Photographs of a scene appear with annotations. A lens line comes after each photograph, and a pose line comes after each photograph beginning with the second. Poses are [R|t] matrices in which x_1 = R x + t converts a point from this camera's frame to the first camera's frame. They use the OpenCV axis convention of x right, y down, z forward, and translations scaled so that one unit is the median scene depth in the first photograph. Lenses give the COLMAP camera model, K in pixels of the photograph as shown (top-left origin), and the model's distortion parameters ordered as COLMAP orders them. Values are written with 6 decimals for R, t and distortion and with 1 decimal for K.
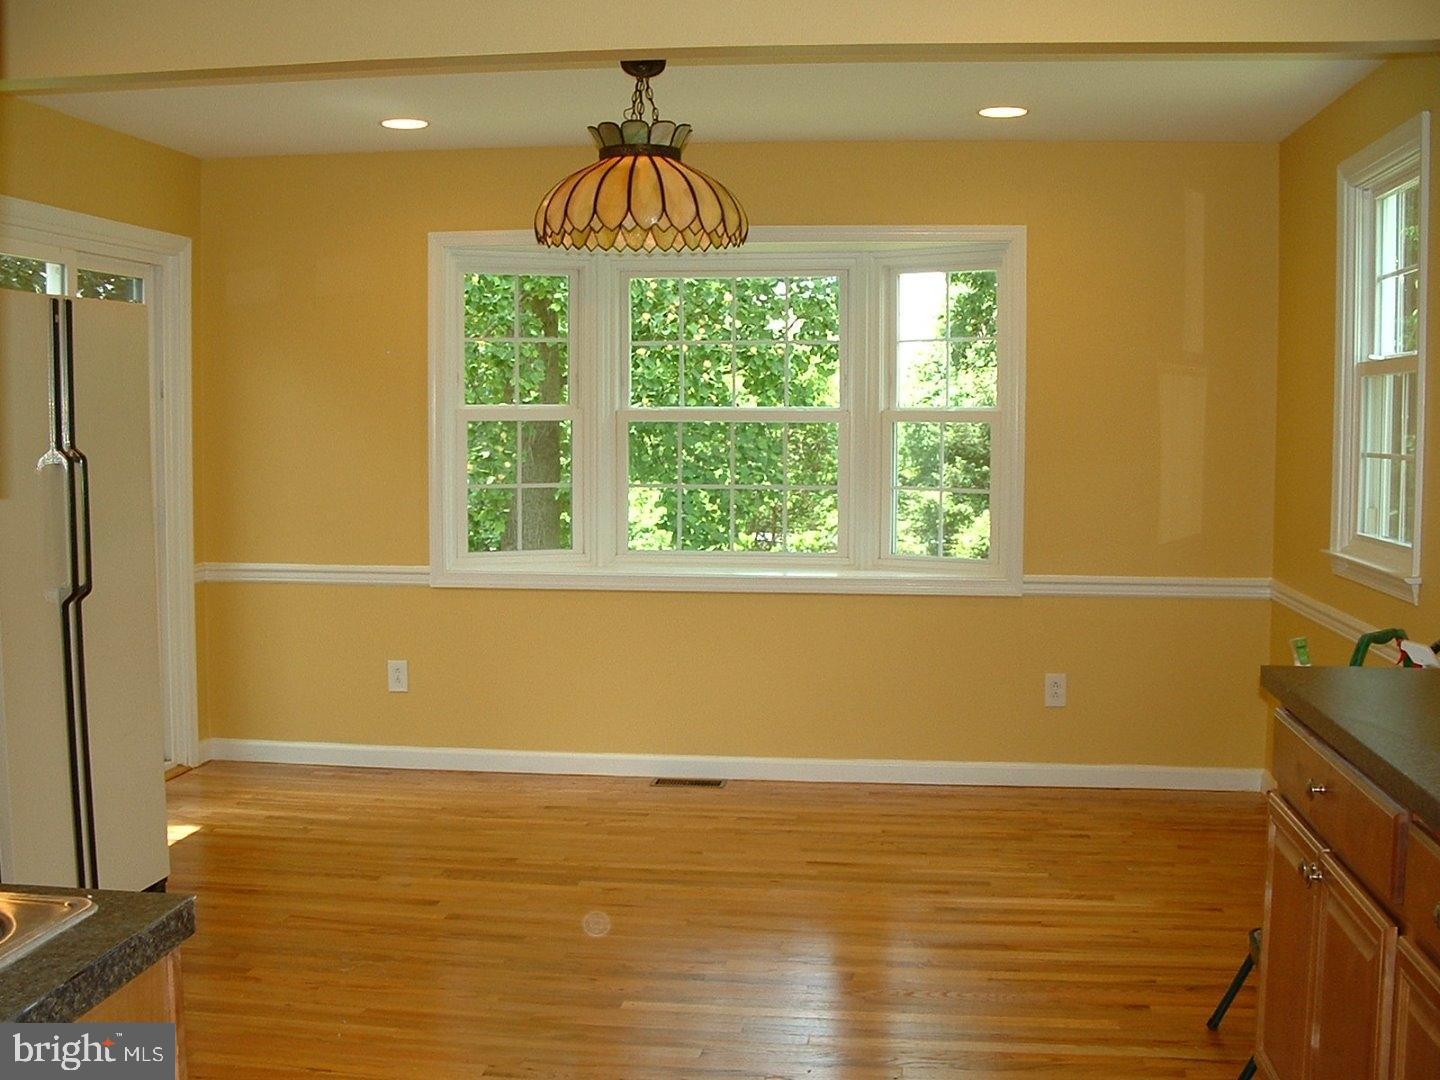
lens RADIAL K [[1680.9, 0, 721.1], [0, 1680.9, 542.9], [0, 0, 1]] dist [-0.217263, 0.000000]
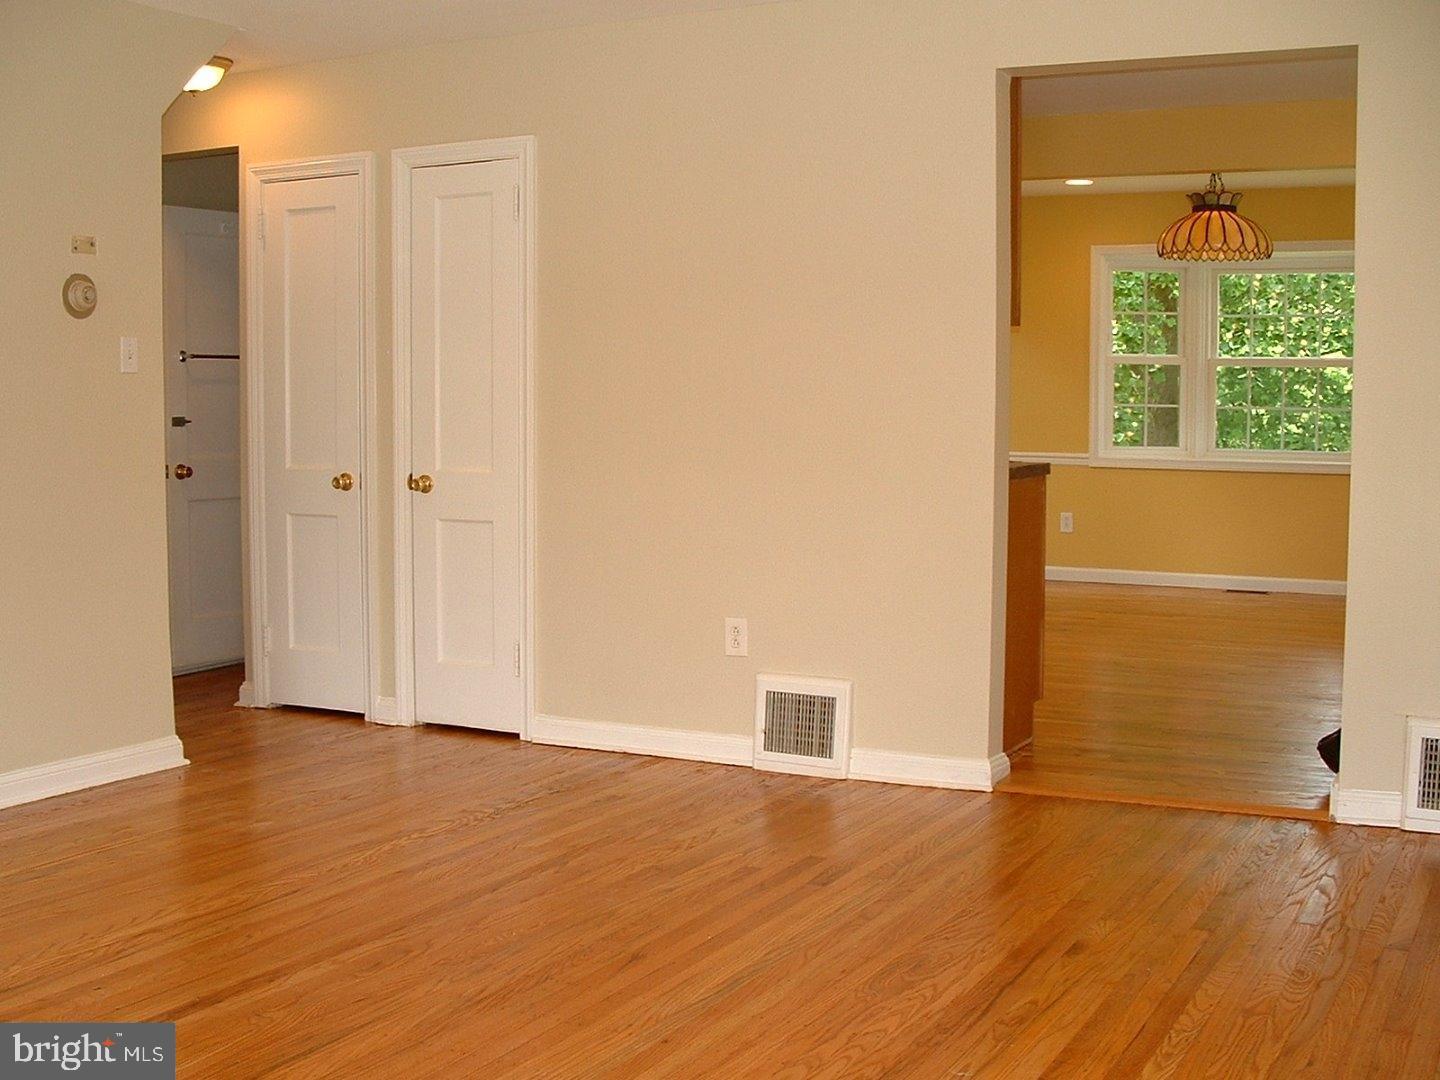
lens RADIAL K [[1680.9, 0, 718.5], [0, 1680.9, 540.6], [0, 0, 1]] dist [-0.217263, 0.000000]
pose [[0.932344, 0.030927, -0.360247, 0.070533], [-0.028850, 0.999522, 0.011142, 0.089709], [0.360419, 0.000005, 0.932791, -0.614006]]
